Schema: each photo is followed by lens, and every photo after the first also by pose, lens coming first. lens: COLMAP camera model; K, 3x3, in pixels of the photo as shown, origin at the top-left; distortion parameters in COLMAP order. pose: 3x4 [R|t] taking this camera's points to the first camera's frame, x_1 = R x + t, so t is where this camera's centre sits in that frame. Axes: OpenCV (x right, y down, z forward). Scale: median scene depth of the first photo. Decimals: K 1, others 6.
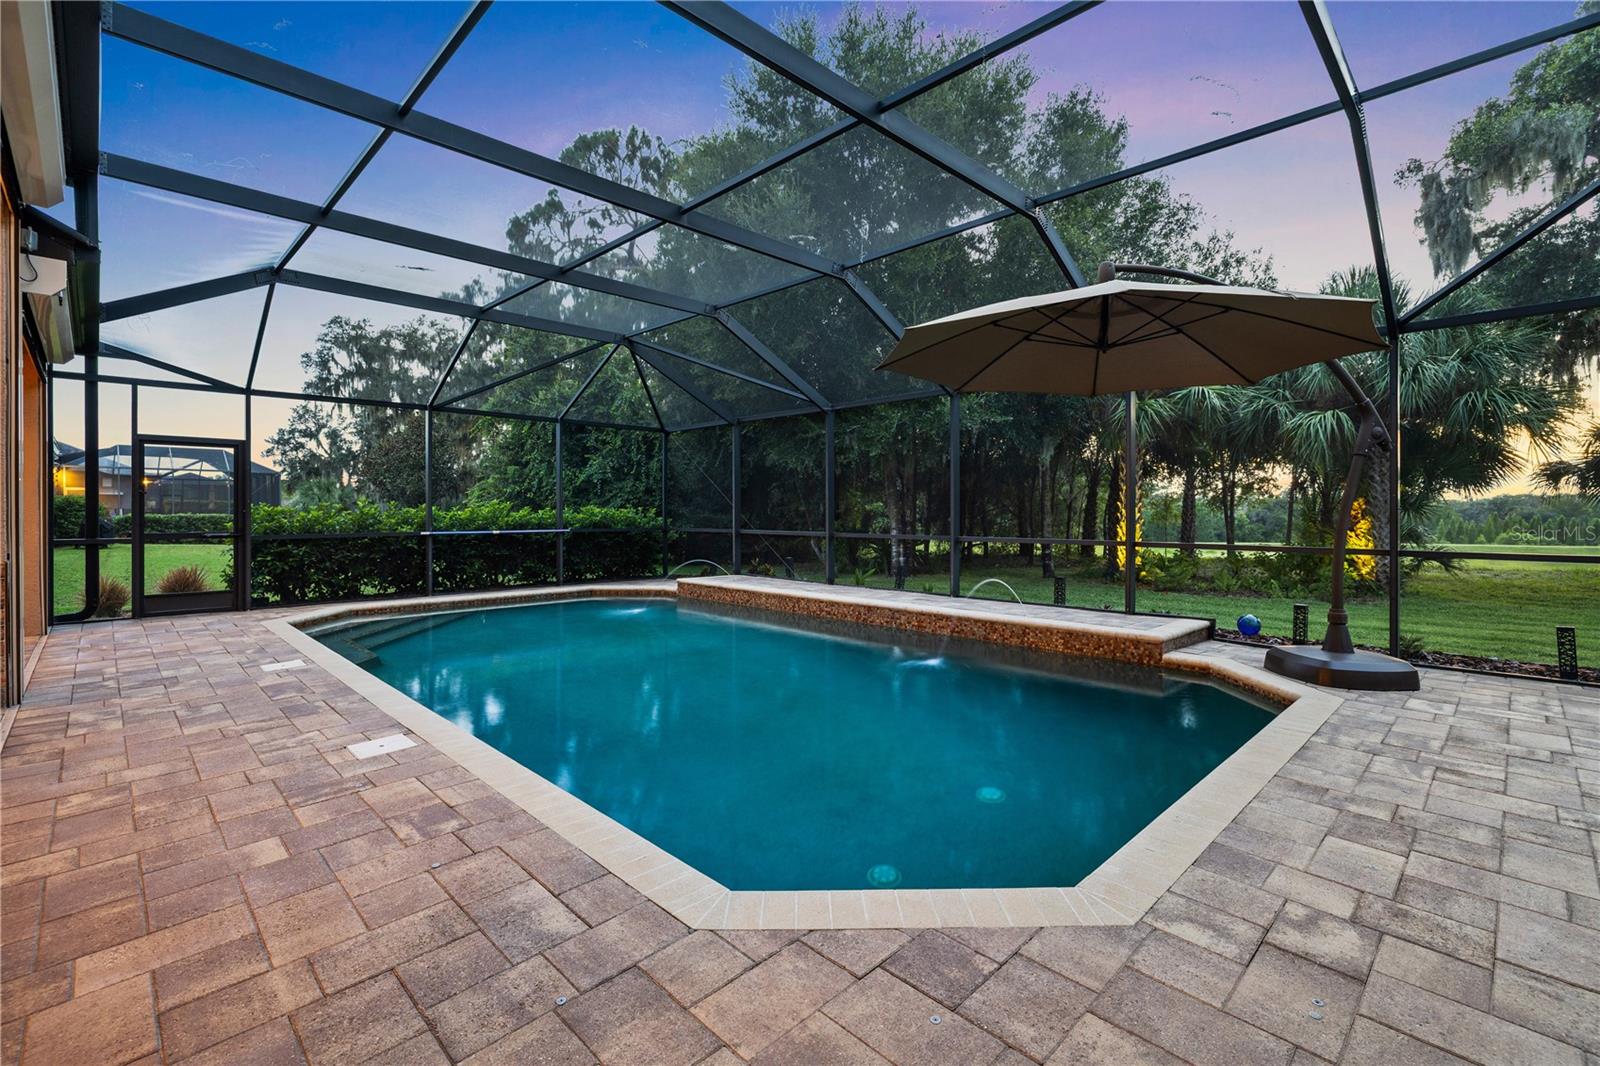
lens RADIAL K [[717.2, 0, 800.2], [0, 717.2, 520.9], [0, 0, 1]] dist [0.000298, 0.000006]
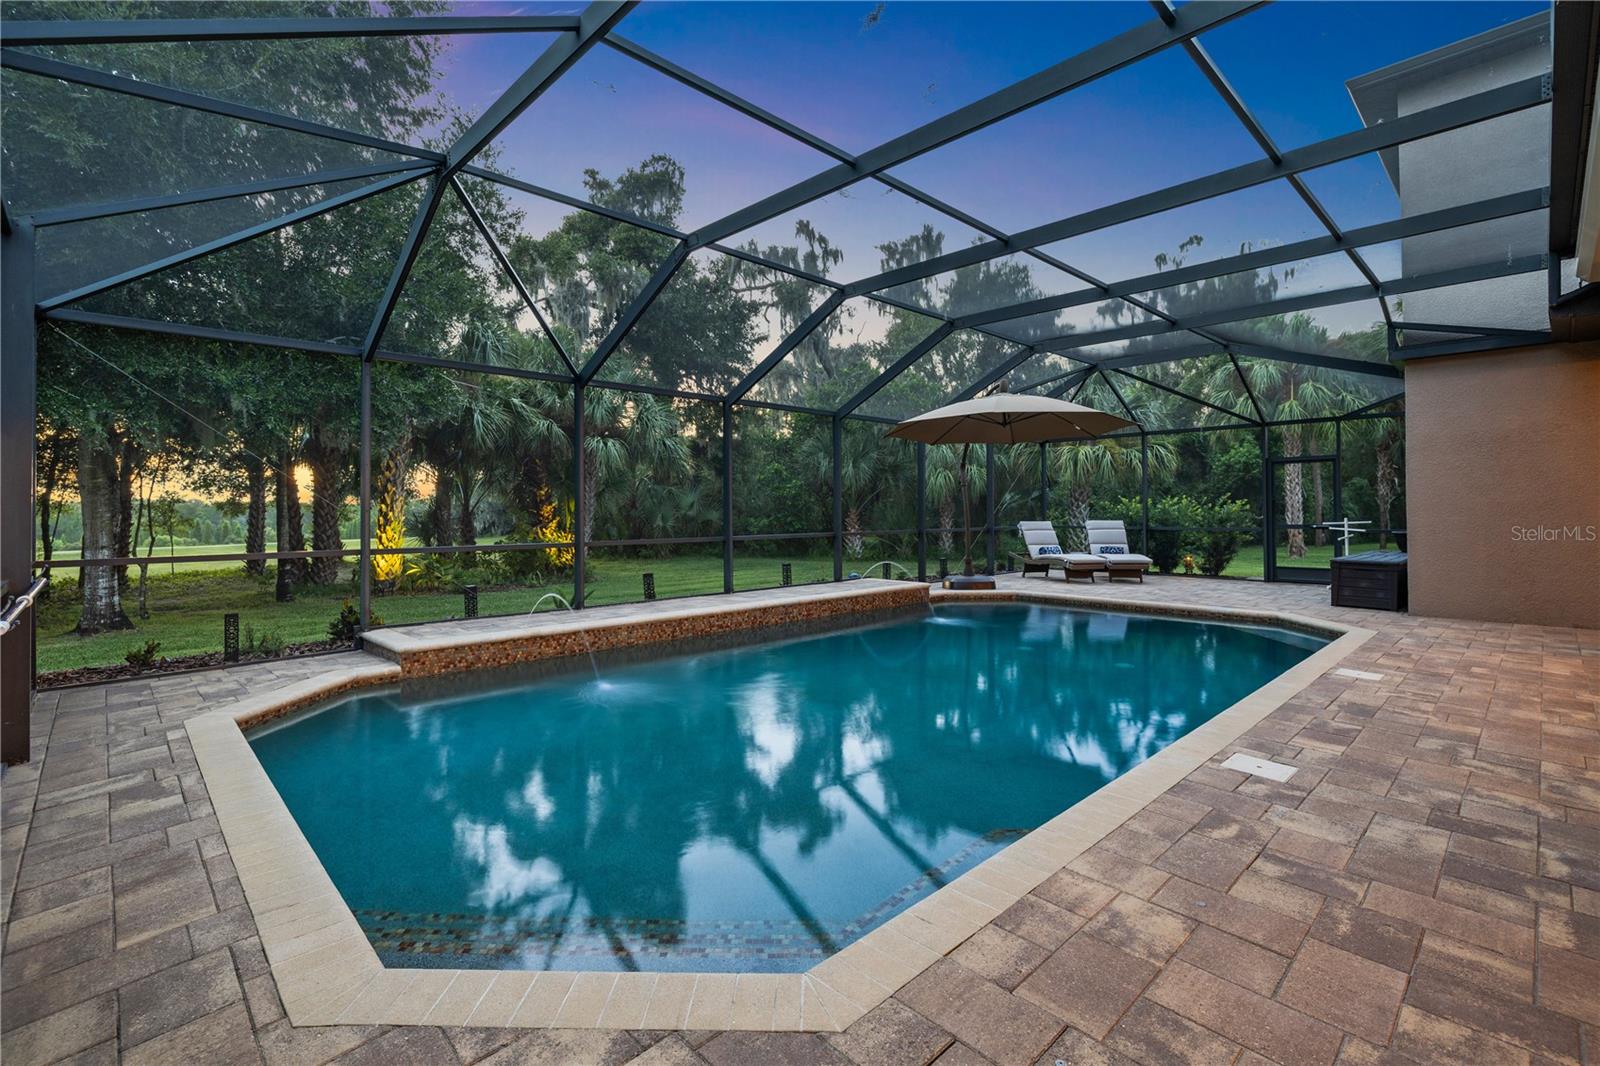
lens RADIAL K [[717.2, 0, 799.6], [0, 717.2, 521.9], [0, 0, 1]] dist [0.000298, 0.000006]
pose [[0.008500, -0.015035, 0.999851, -0.815224], [0.017519, 0.999736, 0.014884, -0.014346], [-0.999810, 0.017390, 0.008762, 0.843871]]
